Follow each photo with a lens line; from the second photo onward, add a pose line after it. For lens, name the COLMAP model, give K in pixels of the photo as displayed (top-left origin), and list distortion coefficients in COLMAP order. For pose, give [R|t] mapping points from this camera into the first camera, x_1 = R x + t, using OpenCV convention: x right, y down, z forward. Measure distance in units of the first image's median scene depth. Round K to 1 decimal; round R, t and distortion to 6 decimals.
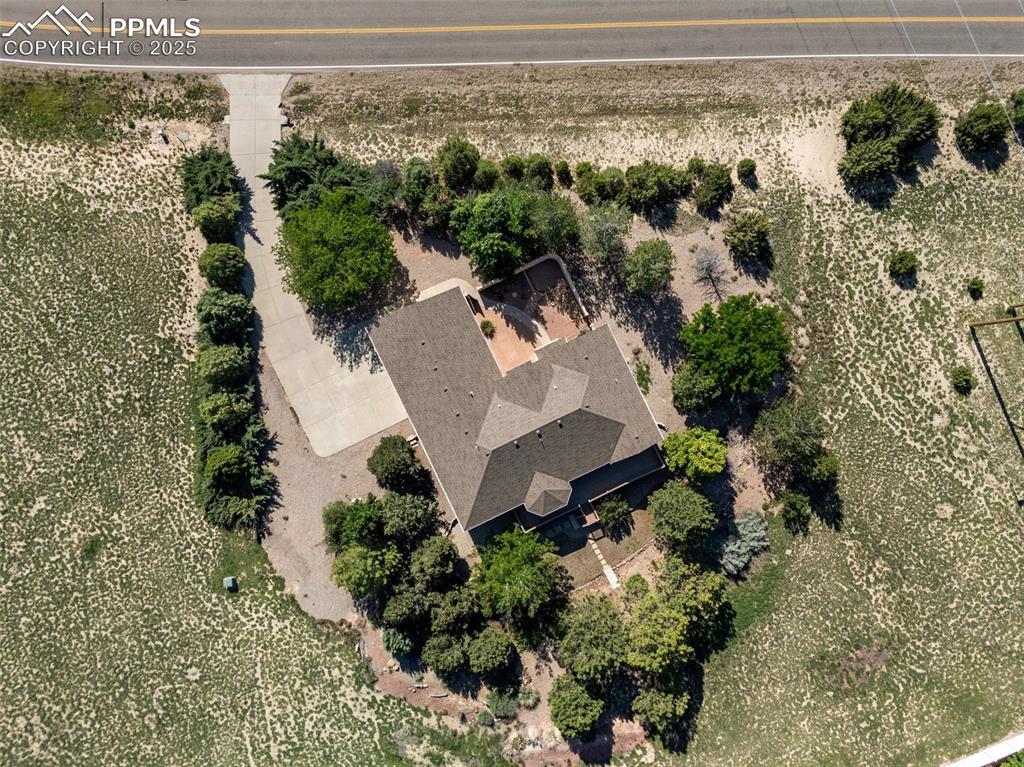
lens RADIAL K [[749.3, 0, 512.0], [0, 749.3, 383.5], [0, 0, 1]] dist [0.081711, -0.076476]
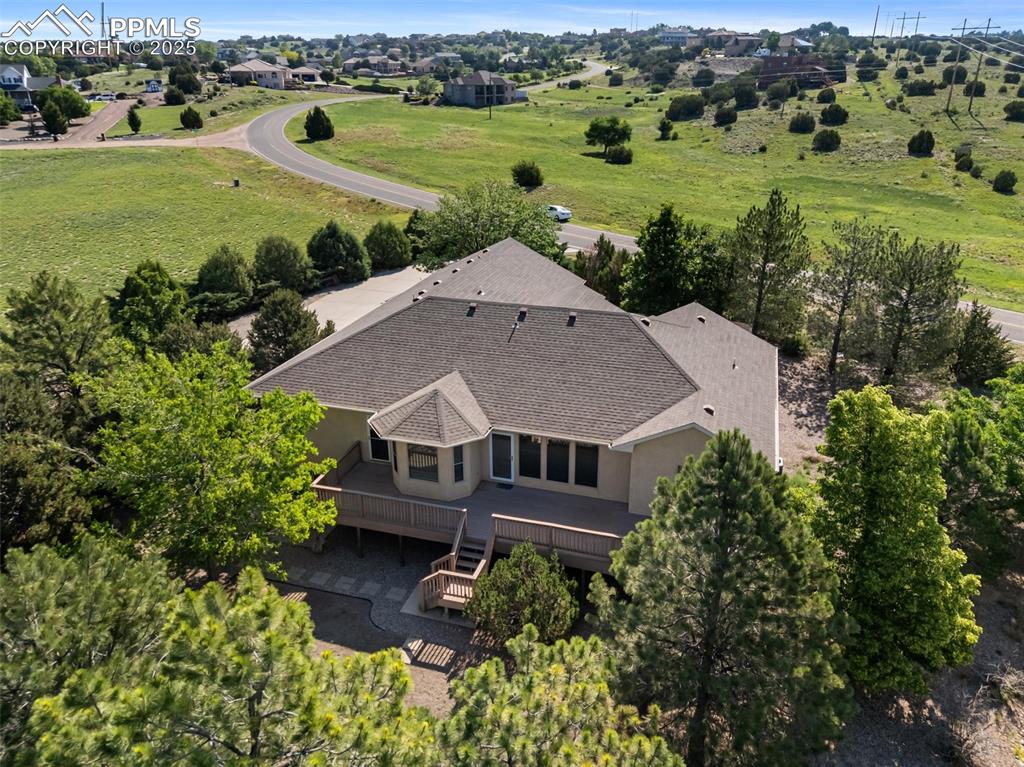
lens RADIAL K [[749.3, 0, 512.0], [0, 749.3, 383.5], [0, 0, 1]] dist [0.081711, -0.076476]
pose [[0.725998, 0.277440, -0.629248, 0.300845], [-0.687653, 0.282582, -0.668790, 0.354341], [-0.007735, 0.918245, 0.395936, 0.776794]]
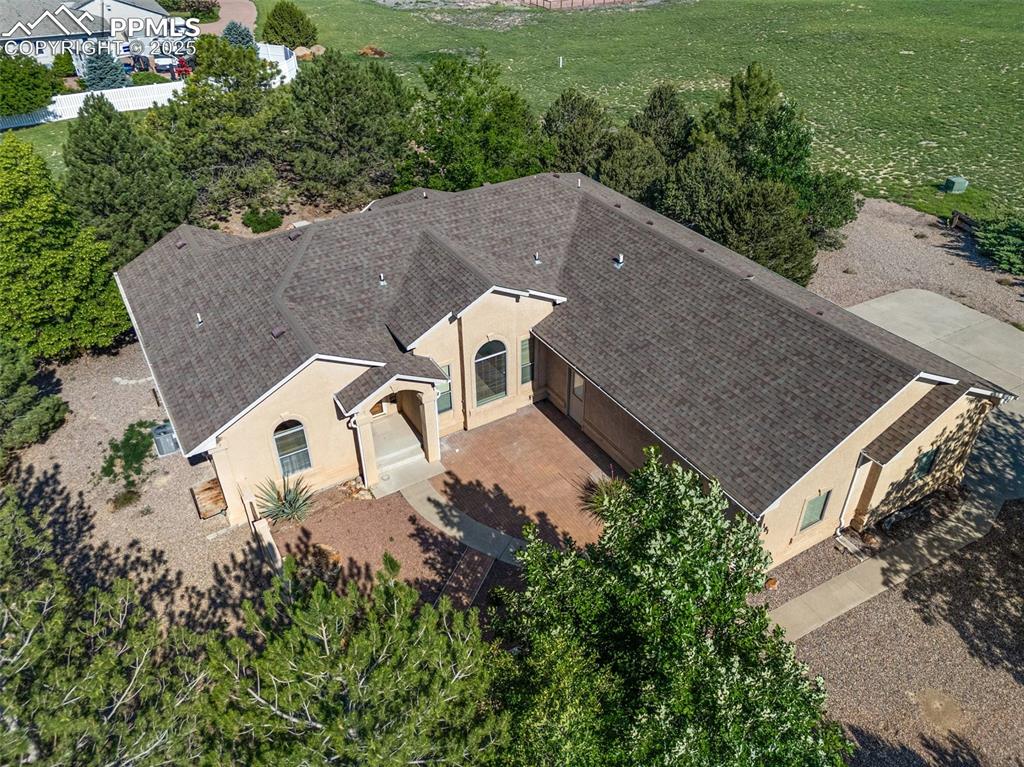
lens RADIAL K [[749.3, 0, 512.0], [0, 749.3, 383.5], [0, 0, 1]] dist [0.081711, -0.076476]
pose [[-0.995819, 0.068619, -0.060300, 0.020781], [-0.088999, -0.580043, 0.809710, -0.283178], [0.020585, 0.811691, 0.583725, 0.768647]]
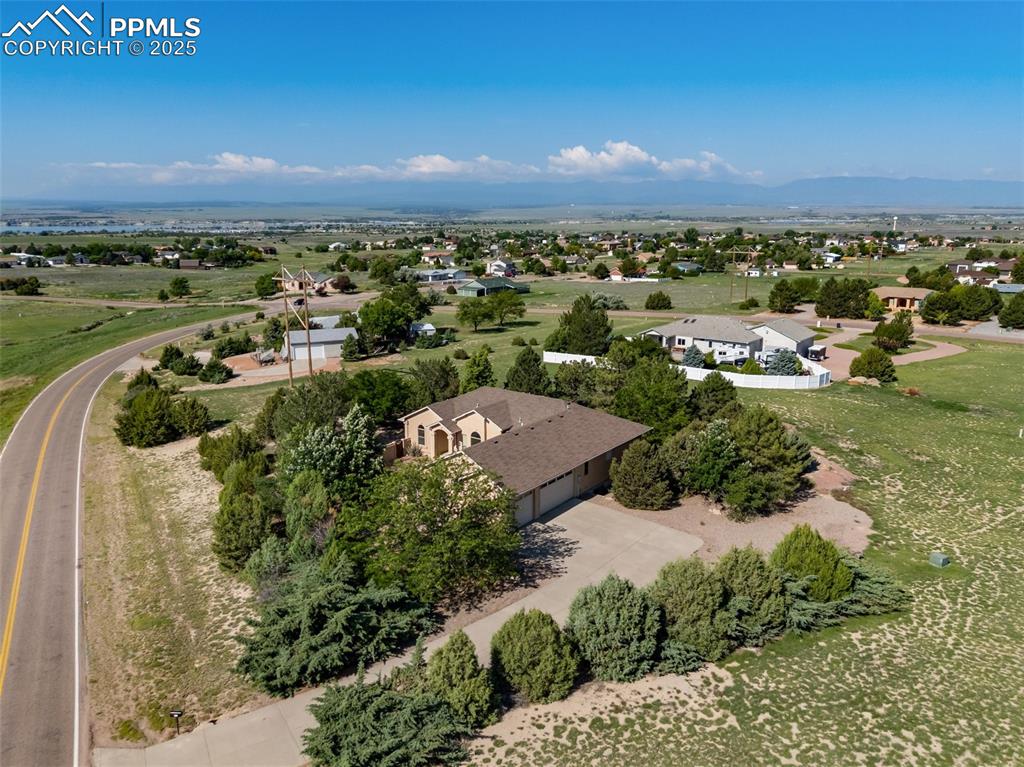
lens RADIAL K [[748.2, 0, 512.0], [0, 748.2, 383.5], [0, 0, 1]] dist [0.113876, -0.131143]
pose [[-0.460660, -0.184647, 0.868158, -0.761828], [0.887502, -0.108503, 0.447847, -0.366926], [0.011504, 0.976797, 0.213857, 0.694529]]
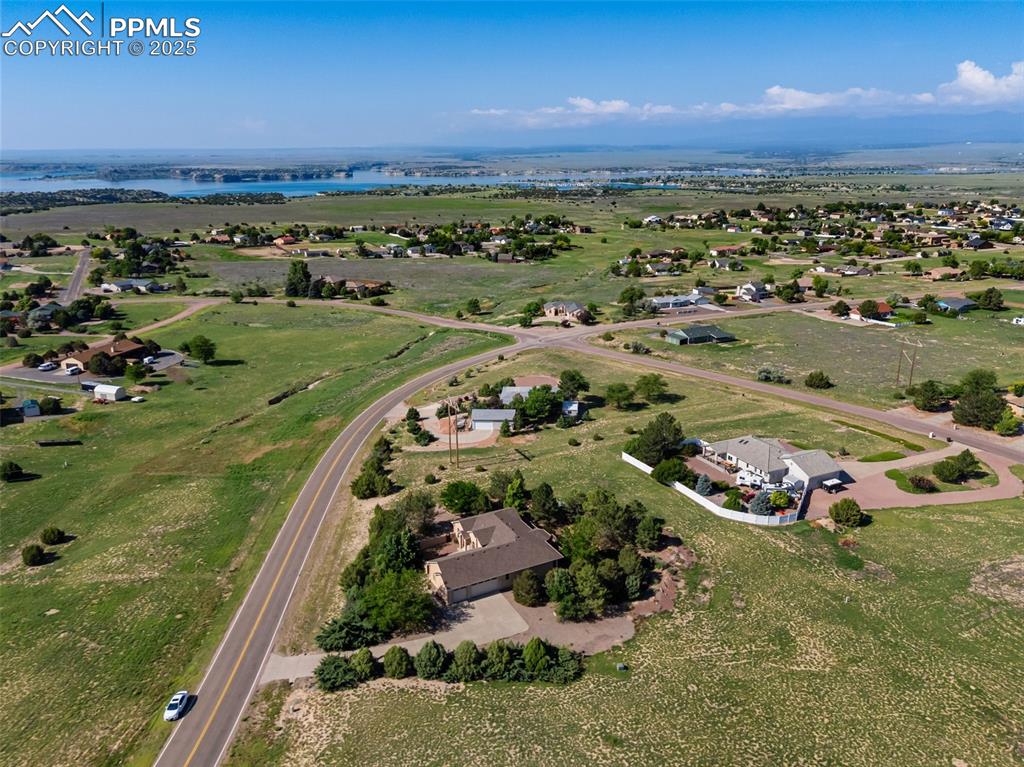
lens RADIAL K [[751.8, 0, 512.0], [0, 751.8, 383.5], [0, 0, 1]] dist [0.062976, -0.044934]
pose [[-0.037522, -0.278748, 0.959631, -1.581237], [0.999261, -0.018501, 0.033697, 0.019954], [0.008361, 0.960186, 0.279236, 0.090118]]
